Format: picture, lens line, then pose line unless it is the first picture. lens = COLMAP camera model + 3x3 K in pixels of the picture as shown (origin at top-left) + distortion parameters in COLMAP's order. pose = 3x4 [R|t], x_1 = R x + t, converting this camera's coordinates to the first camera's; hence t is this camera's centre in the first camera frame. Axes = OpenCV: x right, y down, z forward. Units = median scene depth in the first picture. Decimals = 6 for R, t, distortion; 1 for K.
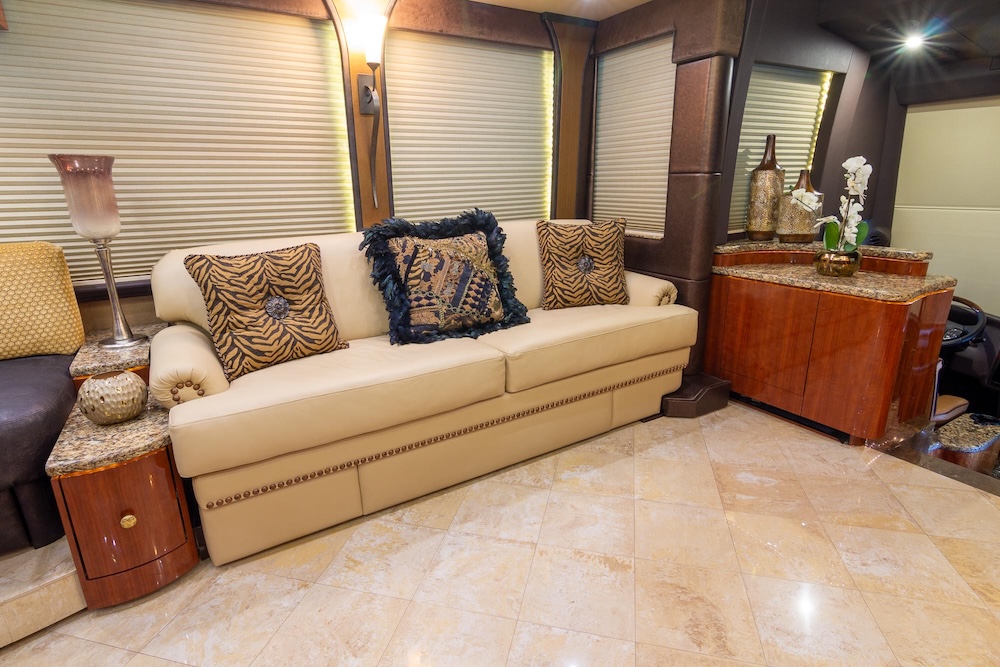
lens RADIAL K [[505.7, 0, 499.3], [0, 505.7, 330.7], [0, 0, 1]] dist [-0.006219, 0.005264]
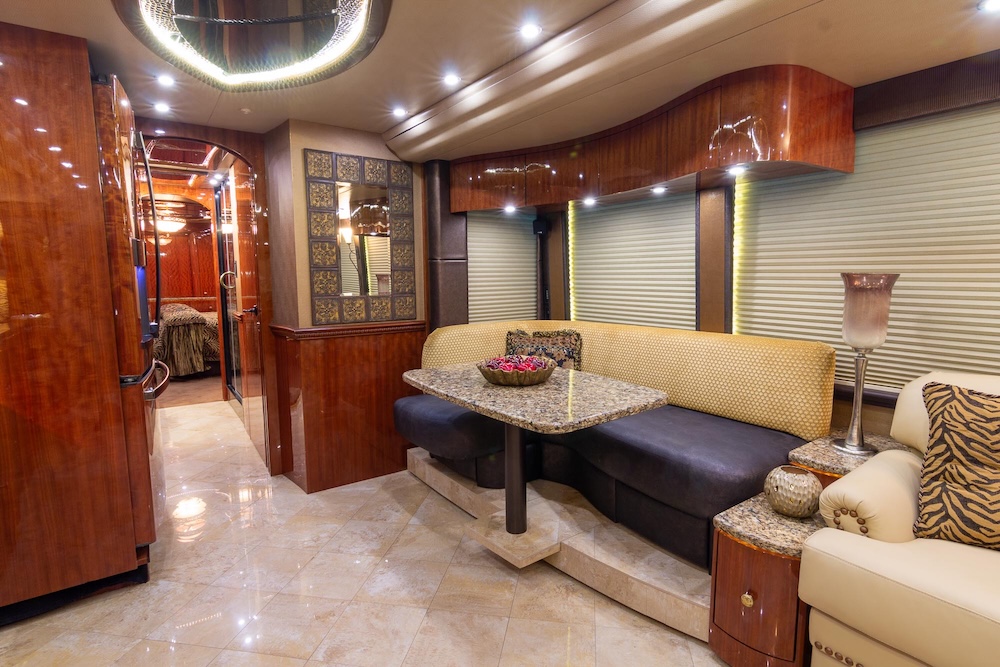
lens RADIAL K [[505.7, 0, 503.9], [0, 505.7, 334.1], [0, 0, 1]] dist [-0.006219, 0.005264]
pose [[0.083474, 0.130931, -0.987871, 0.158089], [-0.281701, 0.953997, 0.102638, -0.095097], [0.955864, 0.269716, 0.116518, 0.140207]]
